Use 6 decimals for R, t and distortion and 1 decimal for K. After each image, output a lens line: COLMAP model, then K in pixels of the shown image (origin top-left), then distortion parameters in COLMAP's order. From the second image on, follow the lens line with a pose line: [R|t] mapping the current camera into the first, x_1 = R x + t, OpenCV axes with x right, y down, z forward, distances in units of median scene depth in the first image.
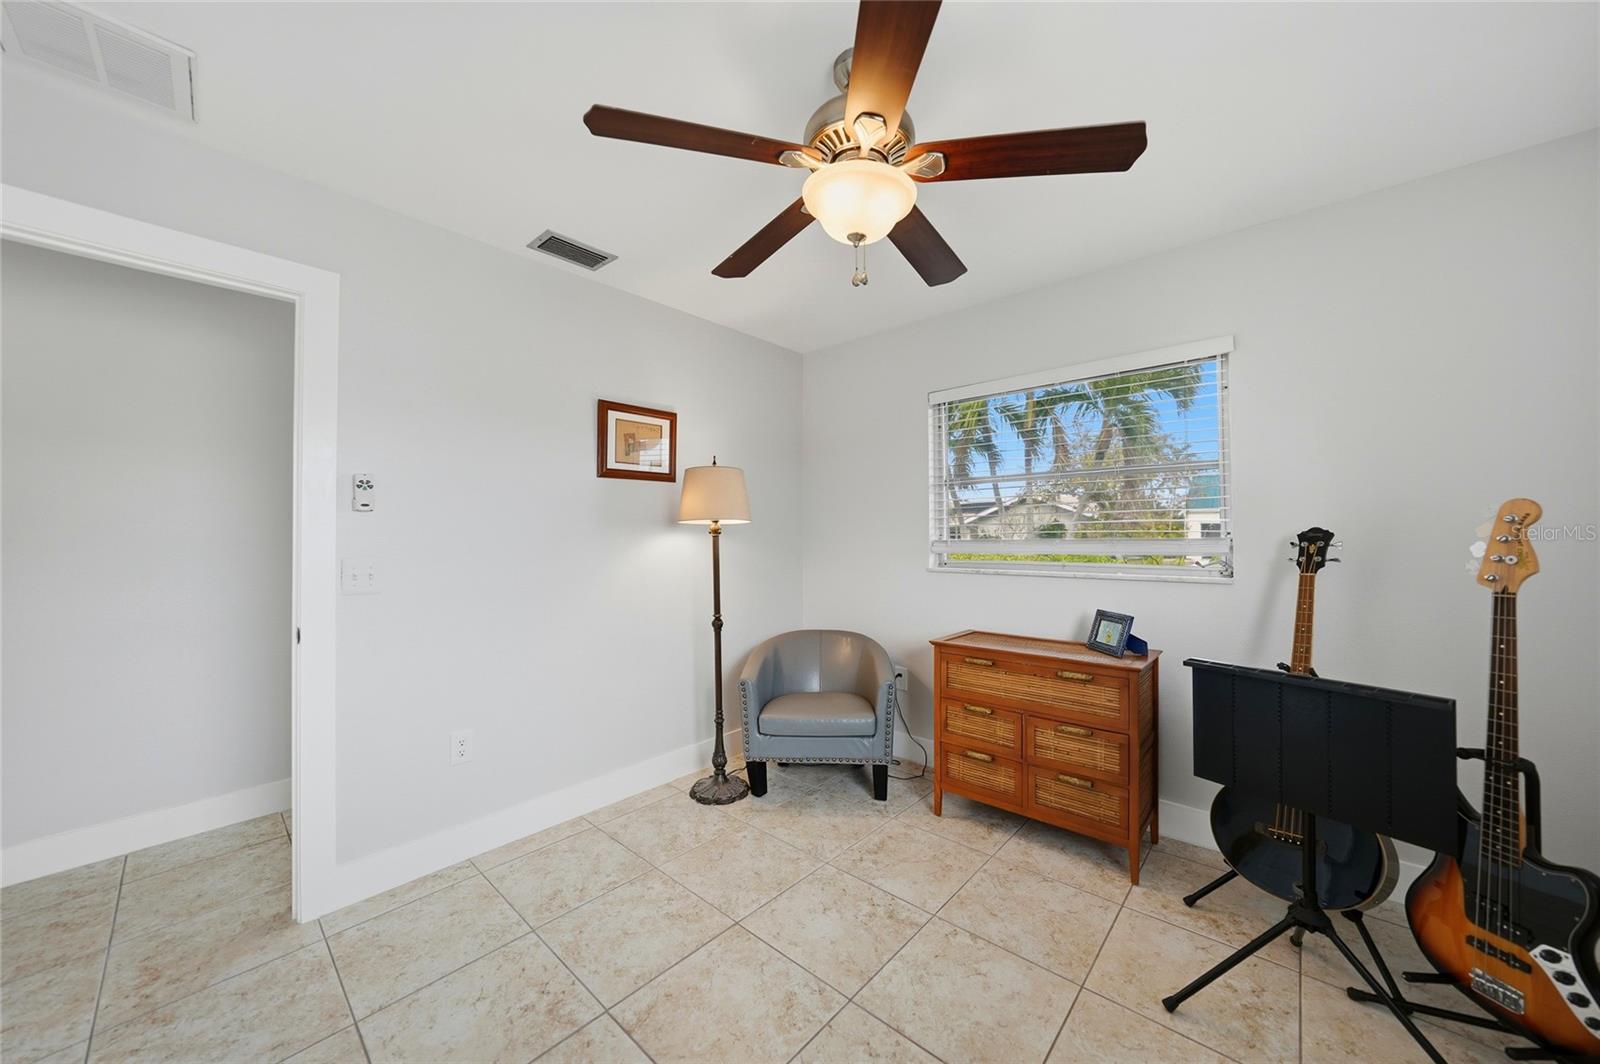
lens RADIAL K [[562.9, 0, 800.9], [0, 562.9, 523.9], [0, 0, 1]] dist [-0.025198, 0.005555]
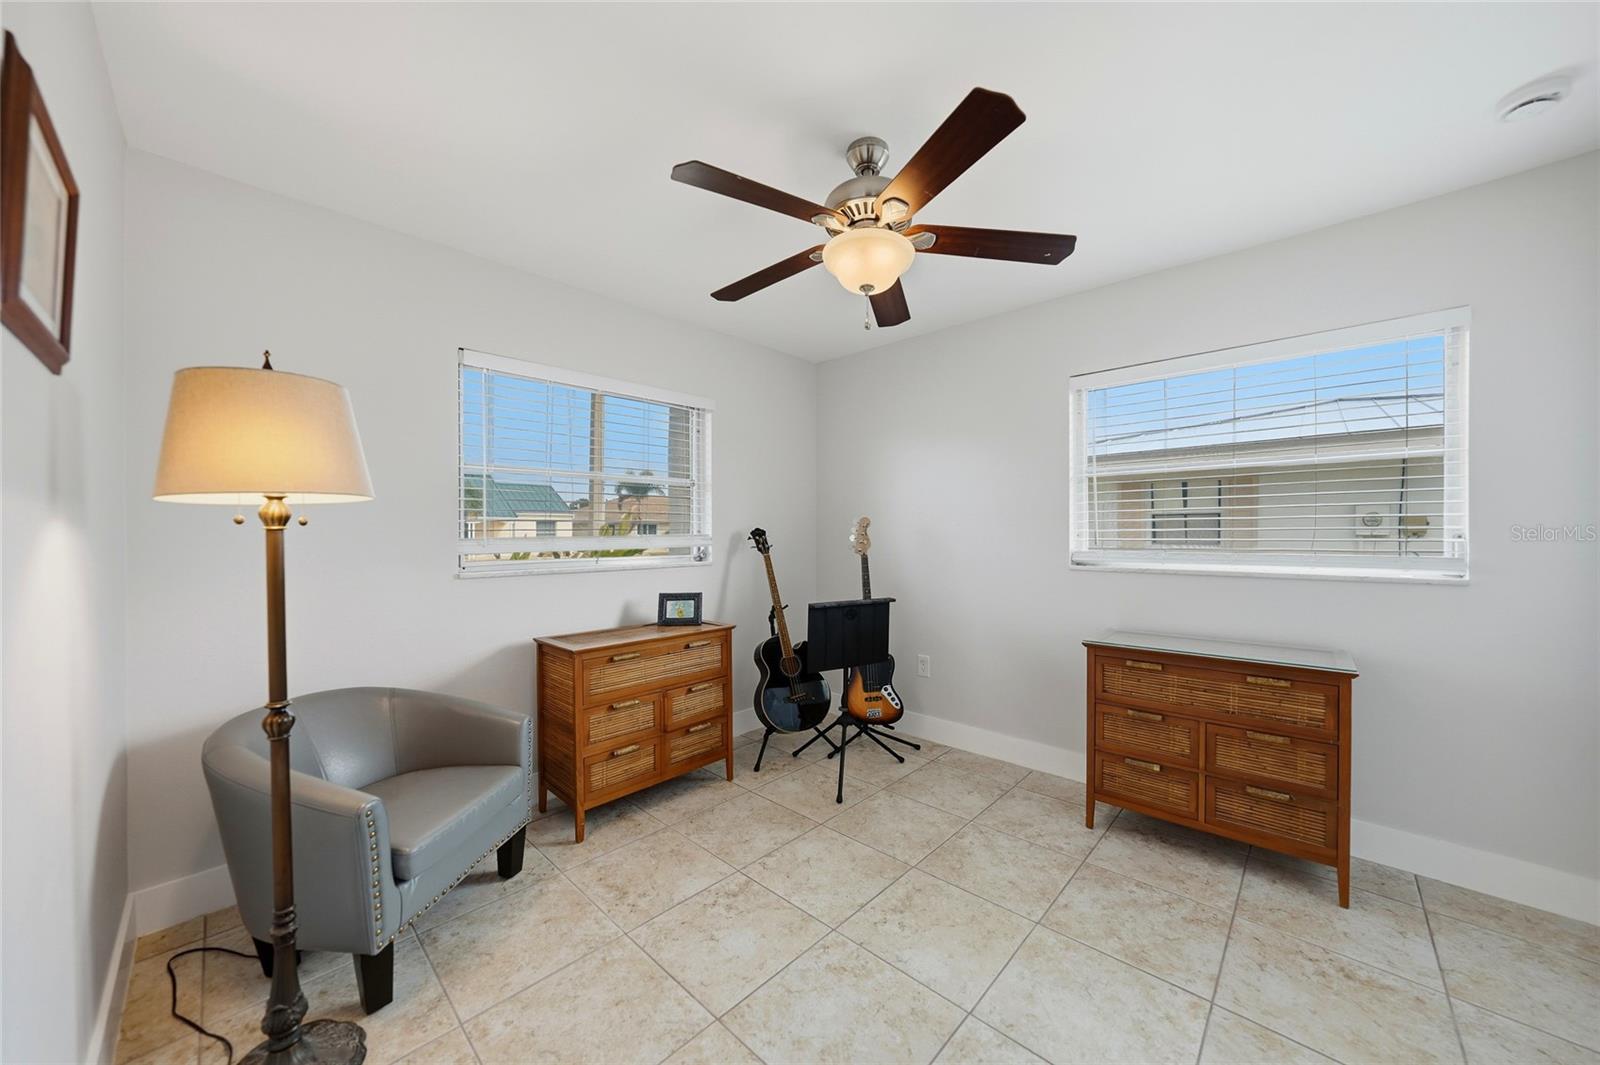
lens RADIAL K [[562.6, 0, 800.0], [0, 562.6, 532.5], [0, 0, 1]] dist [-0.023967, 0.000043]
pose [[0.030752, 0.005918, 0.999510, -0.789205], [-0.017004, 0.999841, -0.005397, 0.026103], [-0.999382, -0.016830, 0.030848, 0.766416]]
